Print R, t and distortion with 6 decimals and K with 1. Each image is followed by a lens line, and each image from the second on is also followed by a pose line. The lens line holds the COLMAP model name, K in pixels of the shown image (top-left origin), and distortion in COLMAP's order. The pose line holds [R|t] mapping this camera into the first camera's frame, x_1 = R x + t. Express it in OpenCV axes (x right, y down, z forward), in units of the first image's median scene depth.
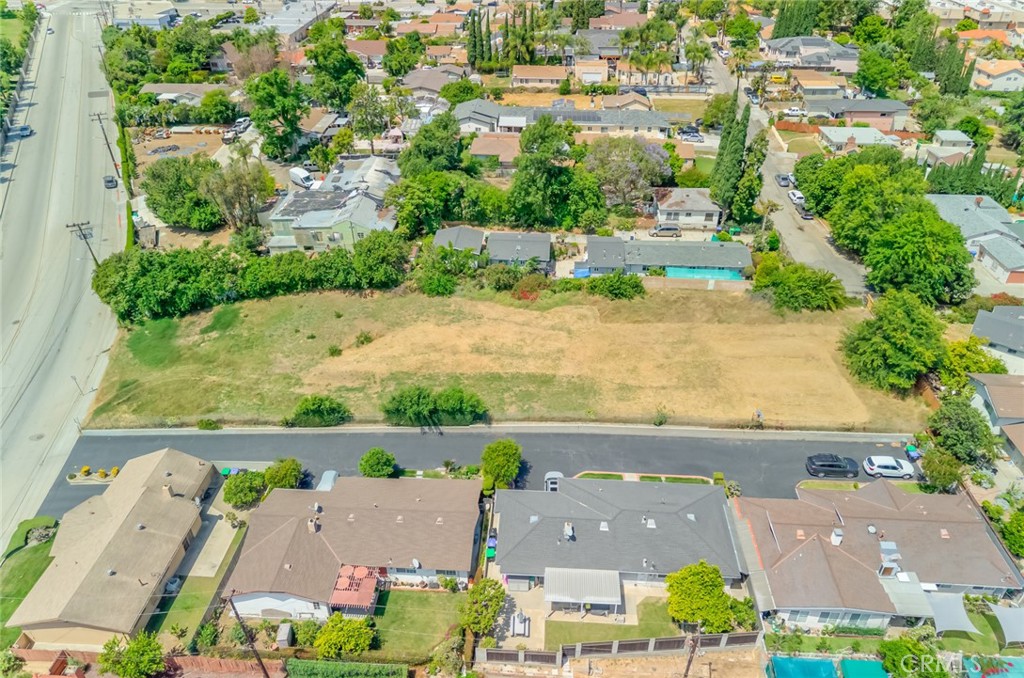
lens RADIAL K [[687.5, 0, 515.3], [0, 687.5, 327.8], [0, 0, 1]] dist [0.018301, -0.022023]
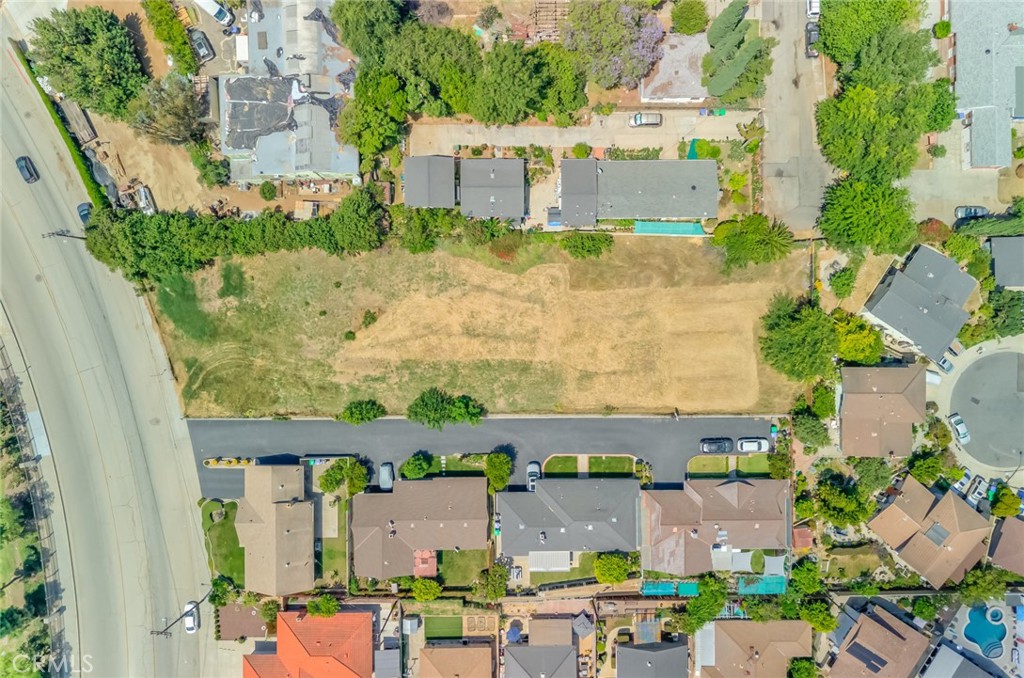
lens RADIAL K [[687.5, 0, 515.3], [0, 687.5, 327.8], [0, 0, 1]] dist [0.018301, -0.022023]
pose [[0.997893, -0.064369, 0.008198, 0.019377], [0.028636, 0.550226, 0.834525, -0.963713], [-0.058228, -0.832531, 0.550909, 0.324282]]
